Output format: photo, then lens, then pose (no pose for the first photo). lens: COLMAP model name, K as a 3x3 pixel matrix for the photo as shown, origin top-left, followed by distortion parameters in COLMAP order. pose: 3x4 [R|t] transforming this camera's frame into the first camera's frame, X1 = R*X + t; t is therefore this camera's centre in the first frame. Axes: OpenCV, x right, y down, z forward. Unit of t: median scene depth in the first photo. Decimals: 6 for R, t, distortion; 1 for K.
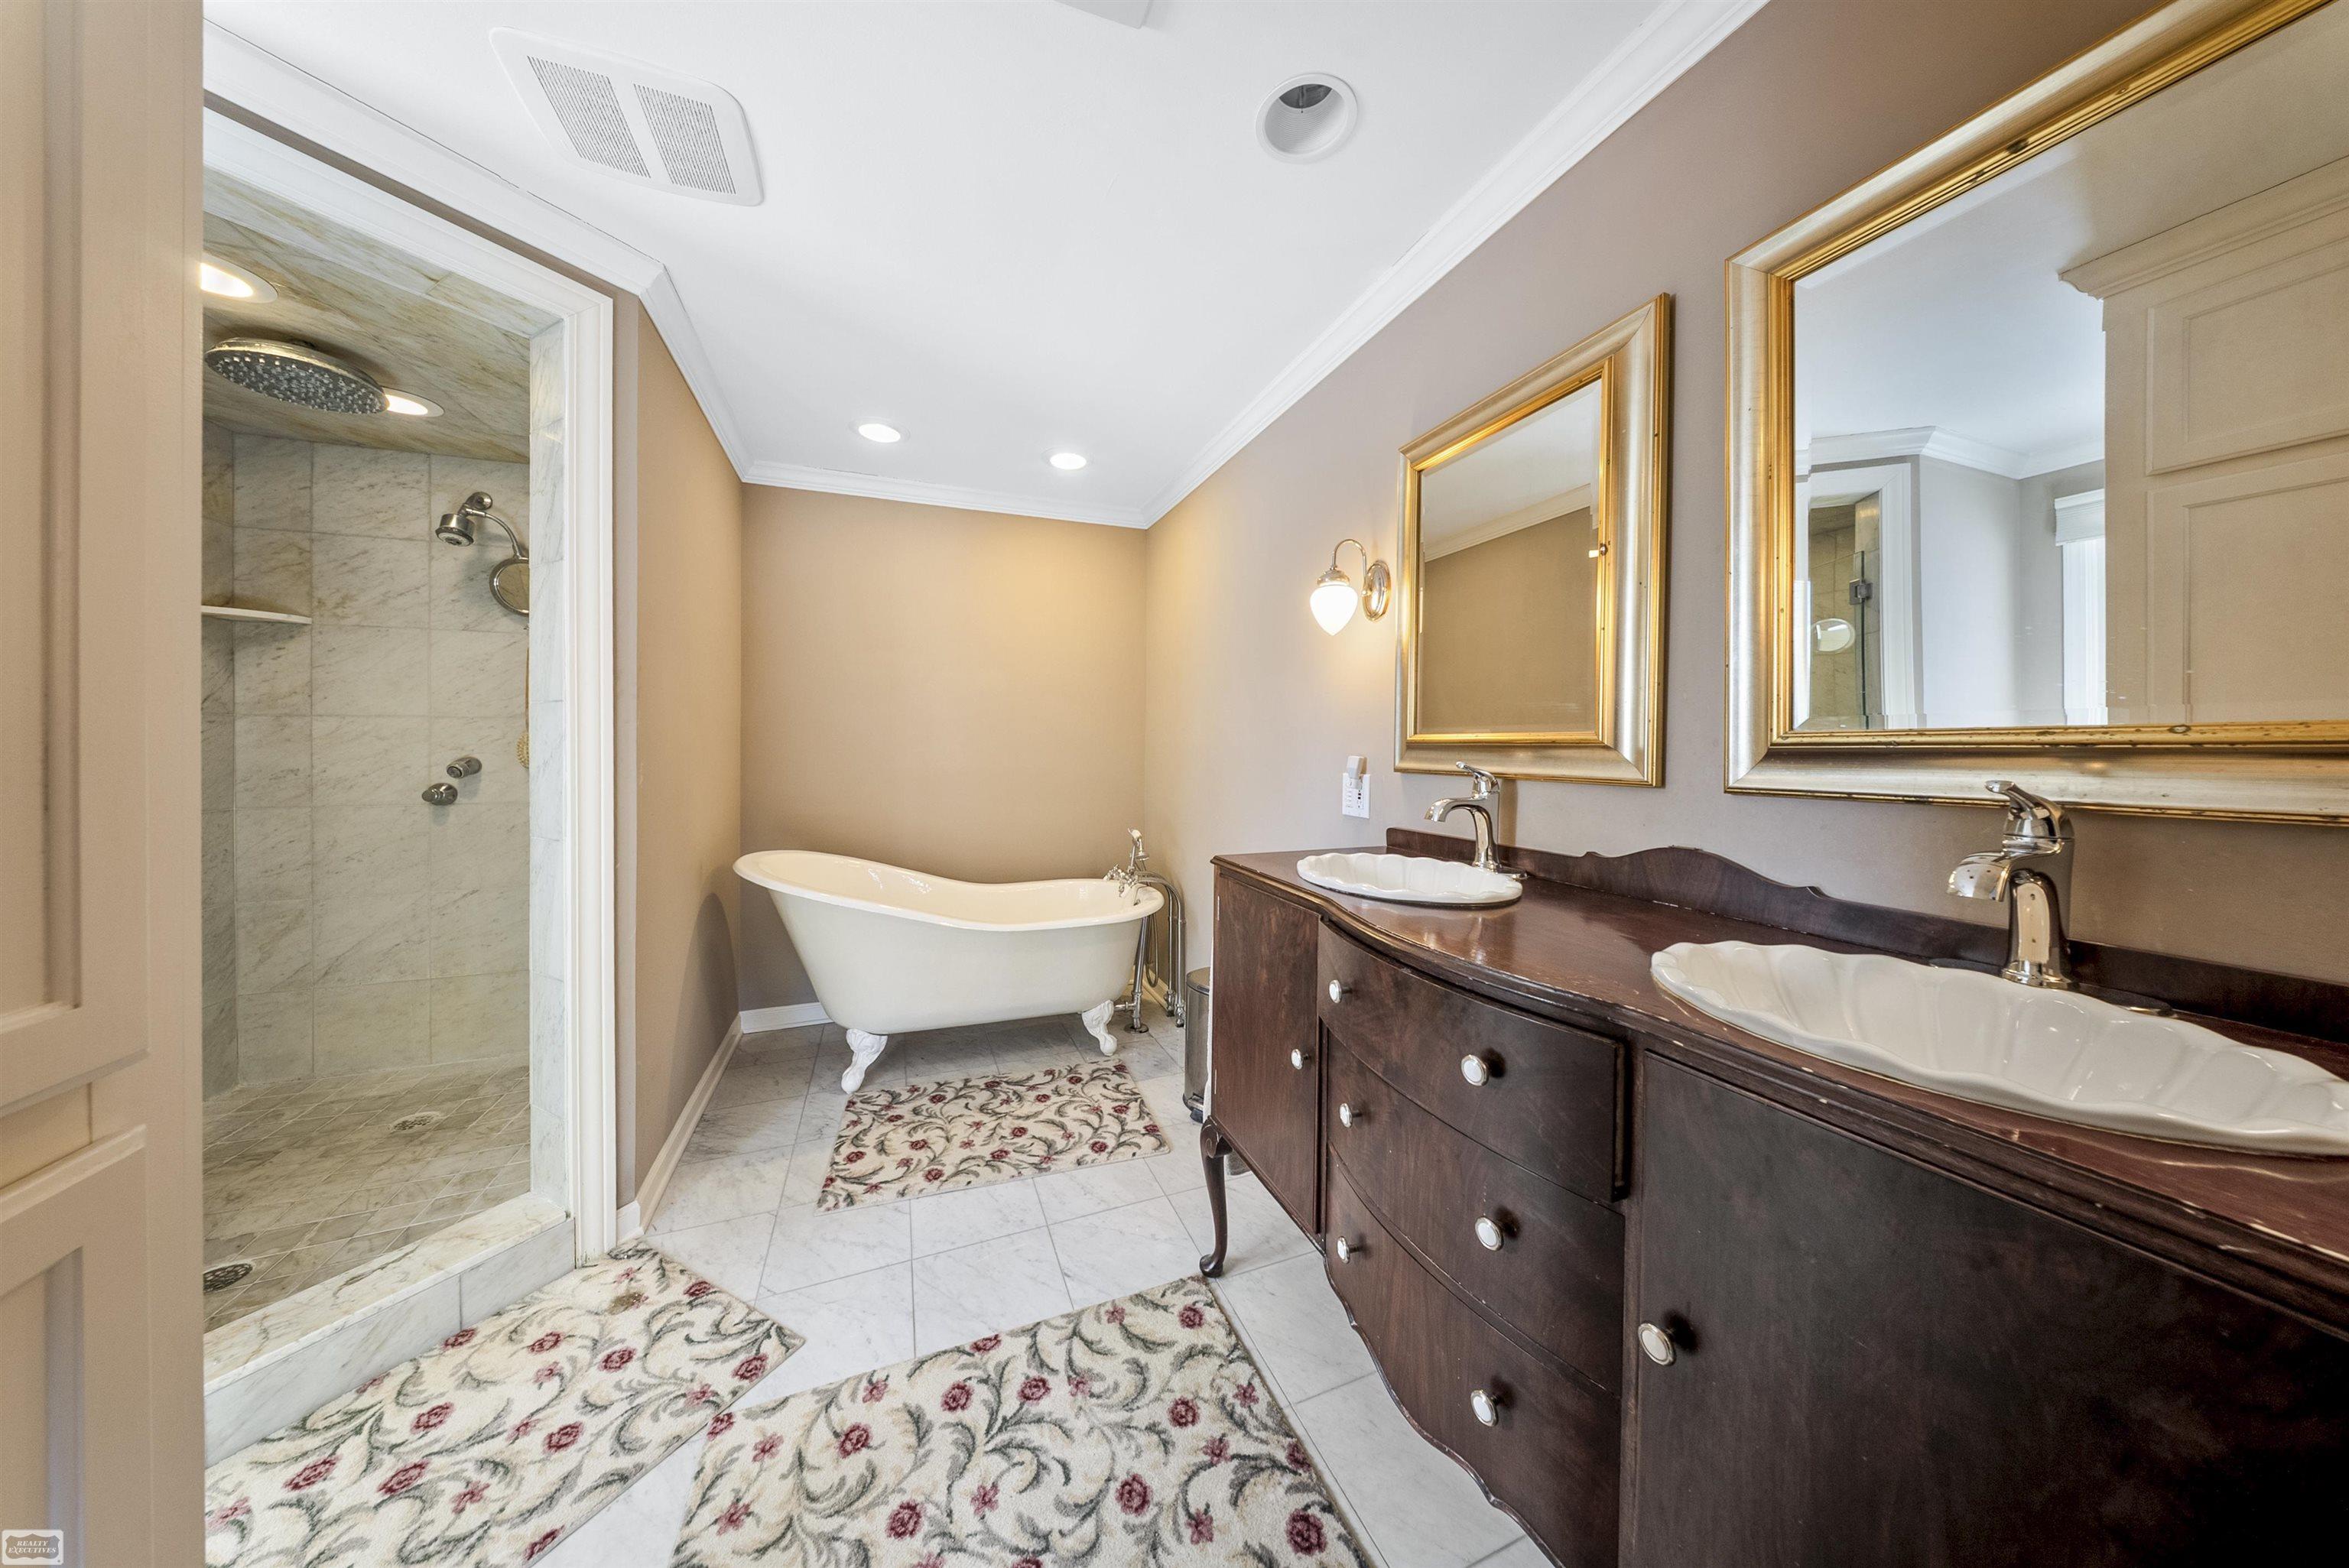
lens RADIAL K [[703.4, 0, 1181.9], [0, 703.4, 747.5], [0, 0, 1]] dist [-0.003343, -0.000823]
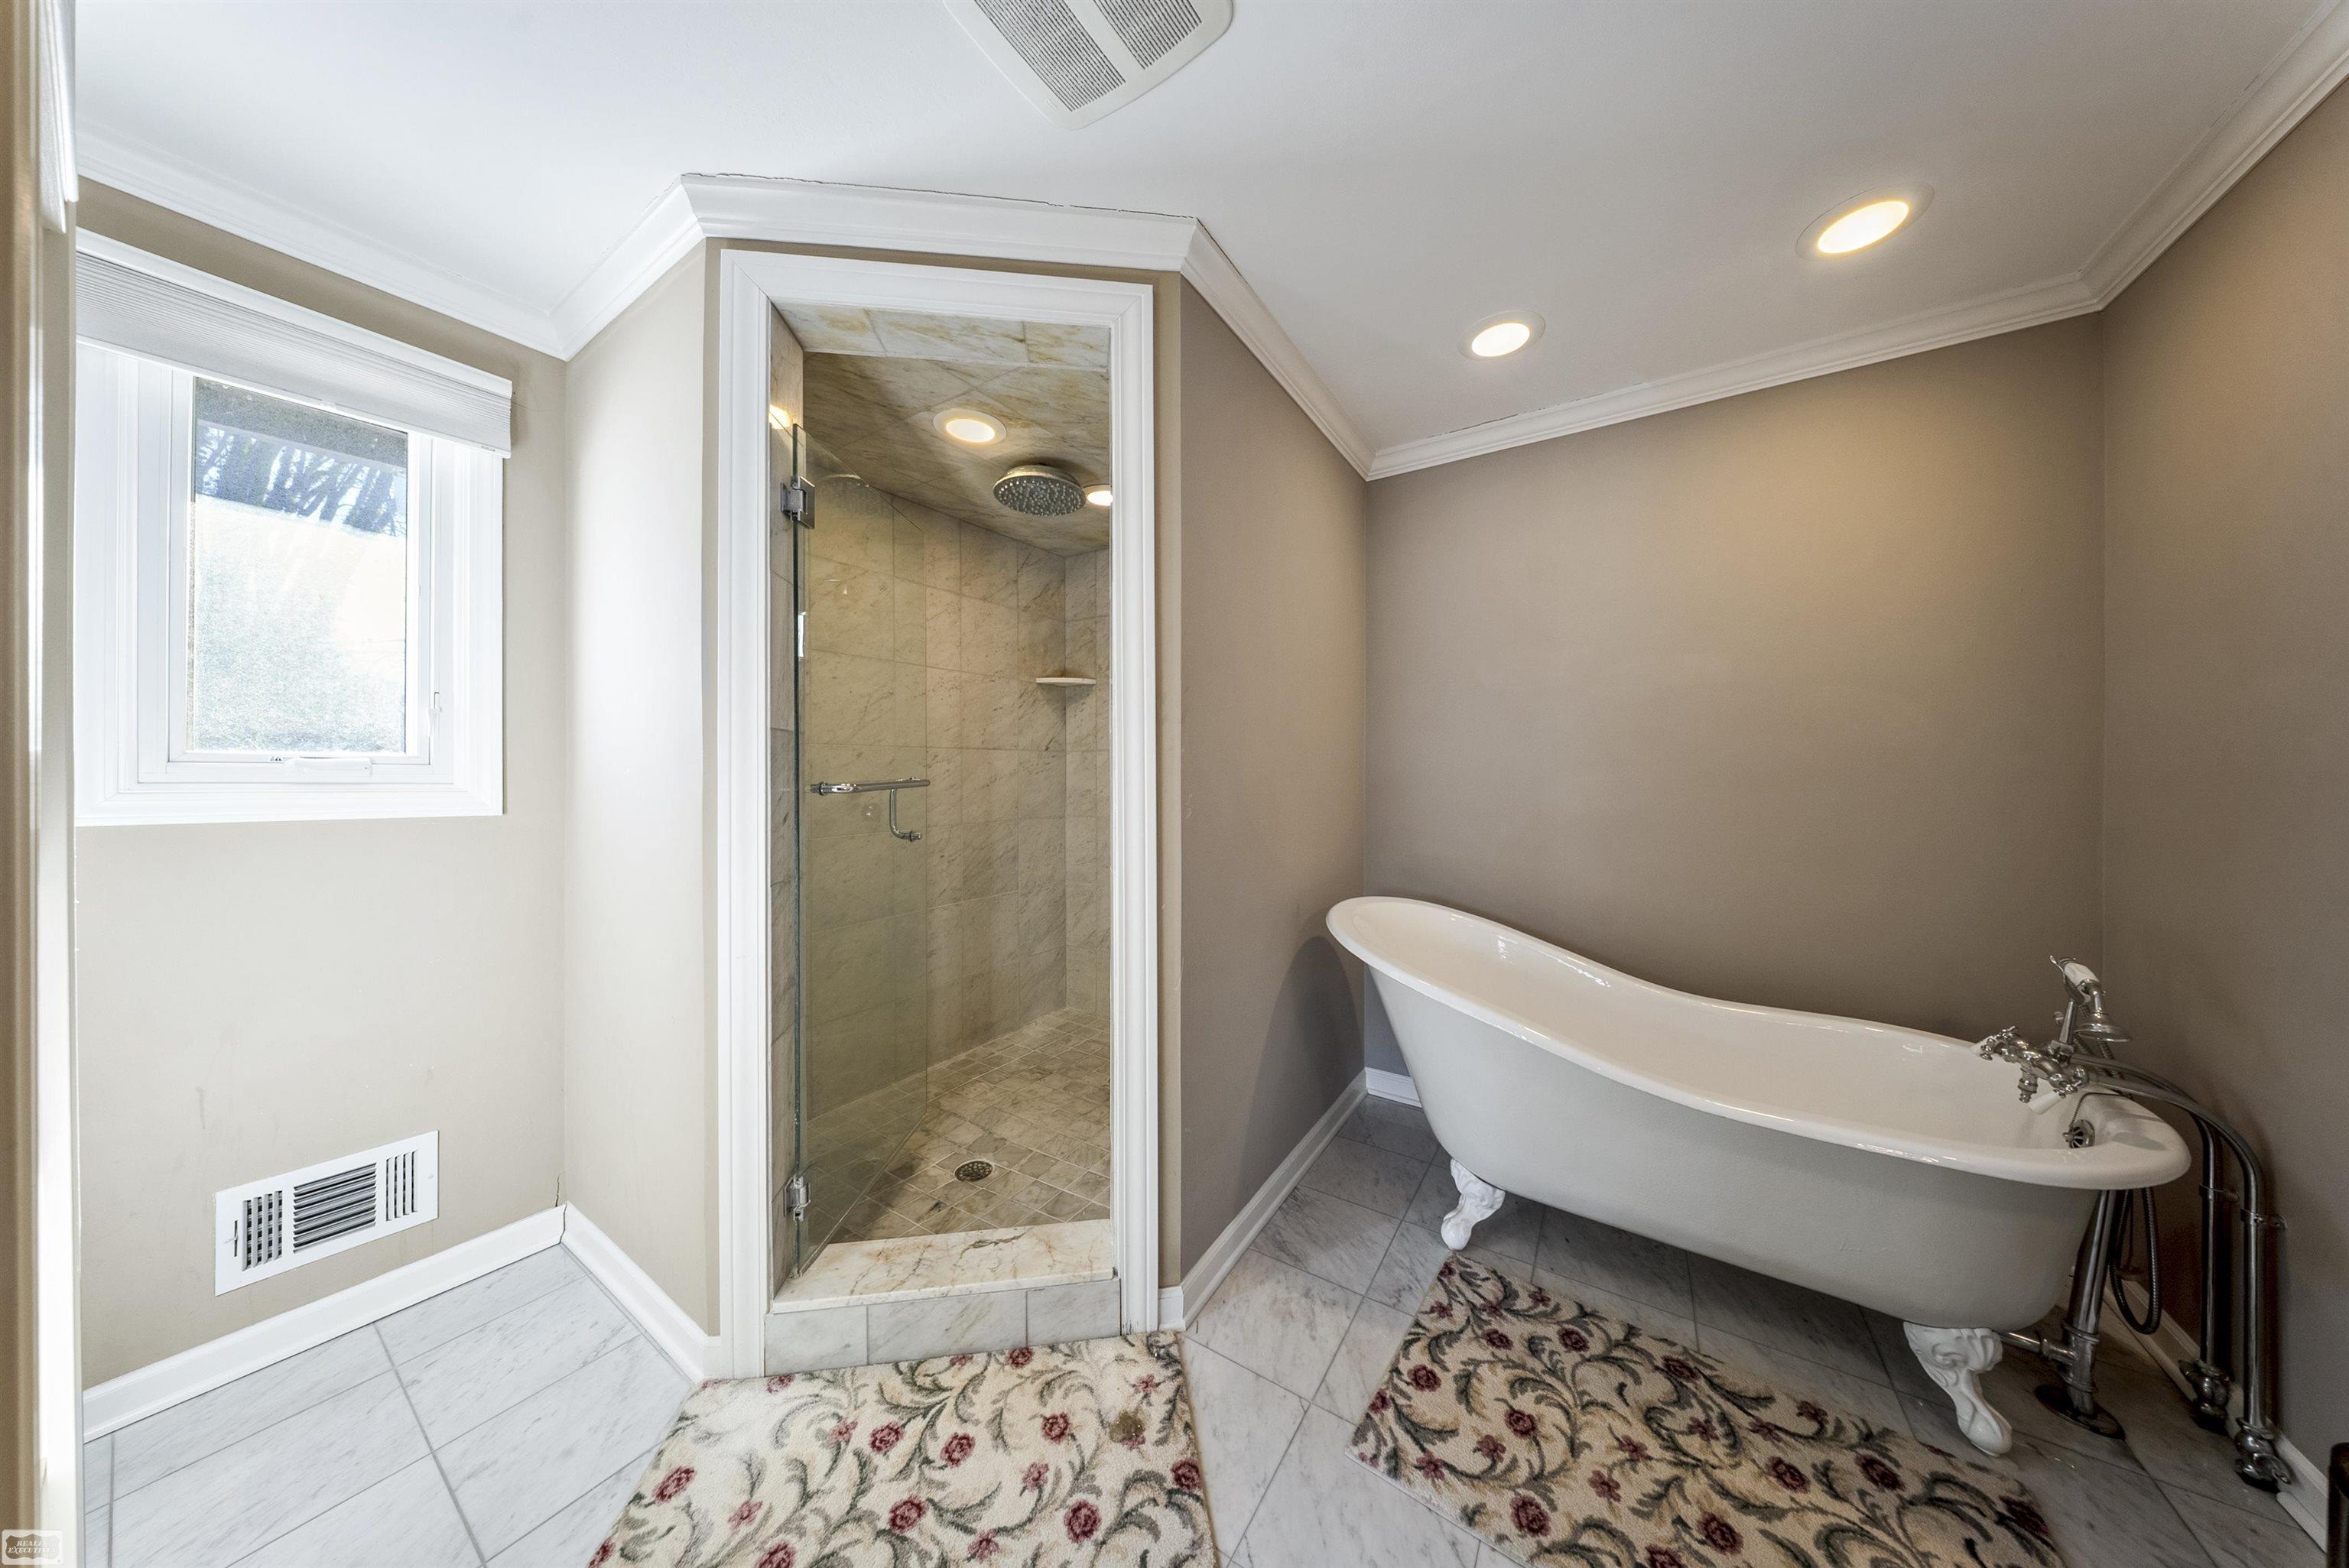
lens RADIAL K [[703.4, 0, 1162.9], [0, 703.4, 767.2], [0, 0, 1]] dist [-0.003343, -0.000823]
pose [[0.566743, -0.002193, -0.823892, -0.039434], [-0.003064, 0.999984, -0.004769, -0.007863], [0.823889, 0.005228, 0.566727, 0.347011]]
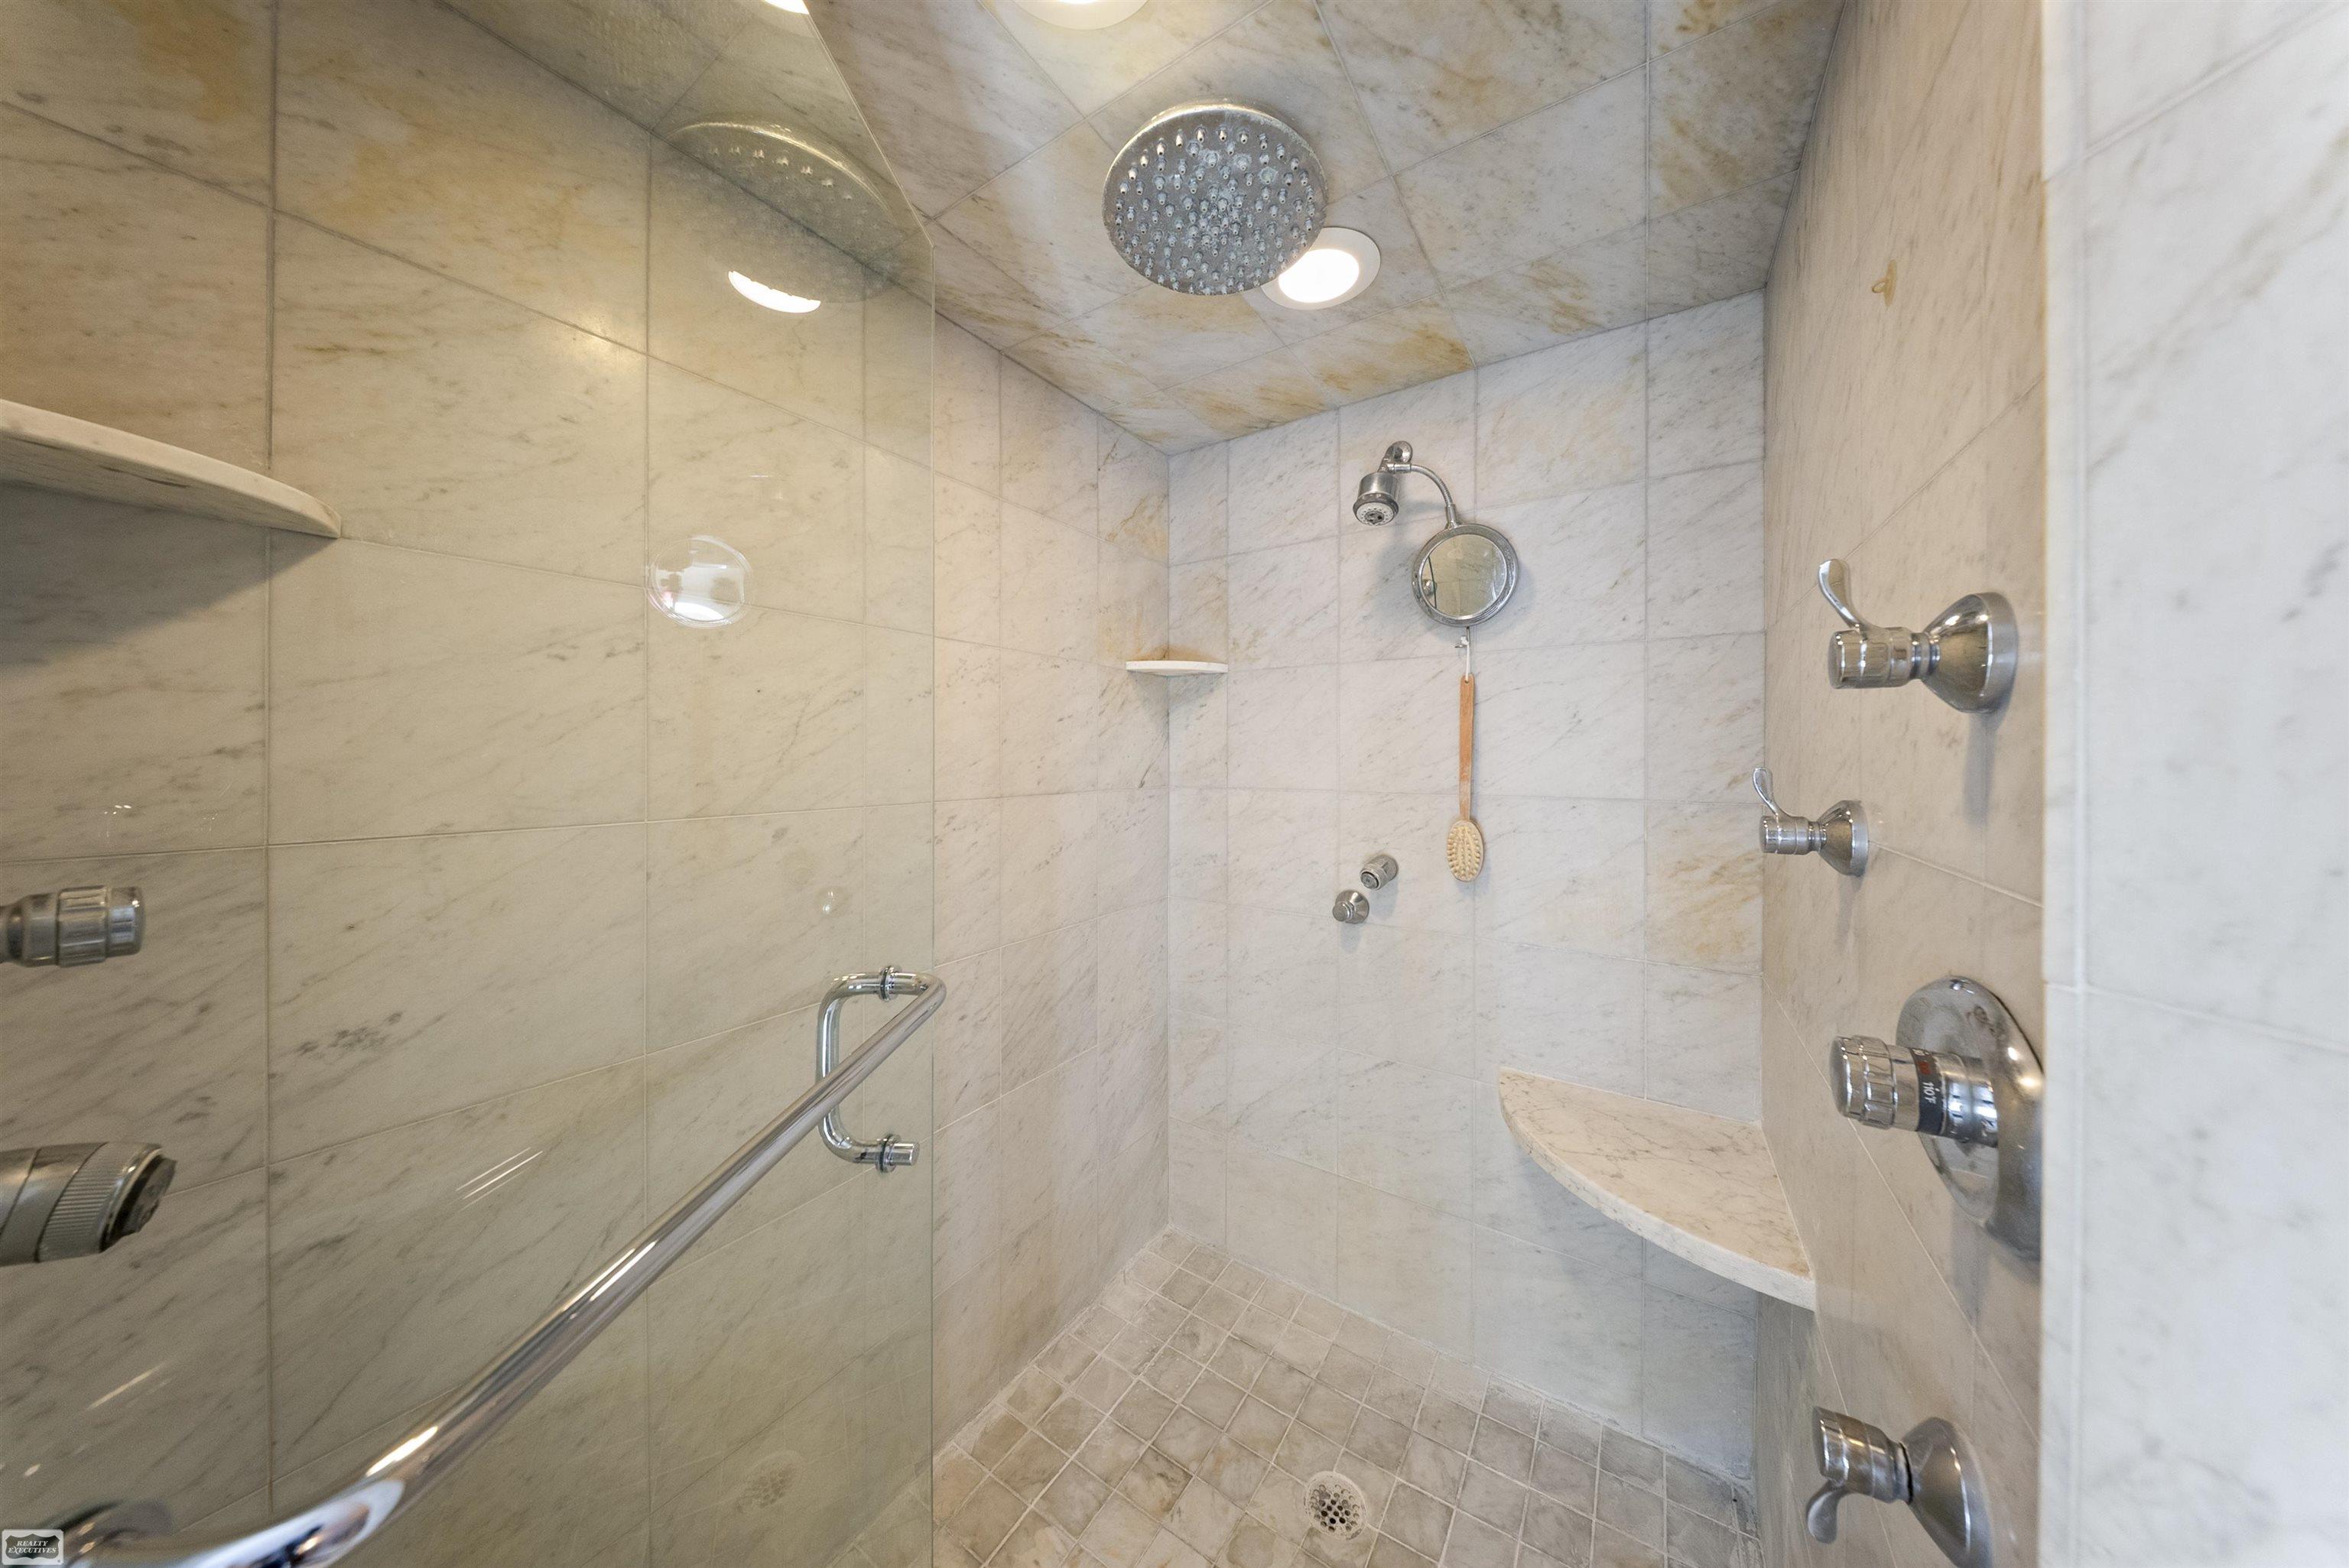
lens RADIAL K [[703.4, 0, 1155.7], [0, 703.4, 747.3], [0, 0, 1]] dist [-0.003343, -0.000823]
pose [[0.553108, -0.011263, -0.833033, -0.671274], [-0.004962, 0.999846, -0.016813, -0.082967], [0.833095, 0.013433, 0.552967, 0.526211]]
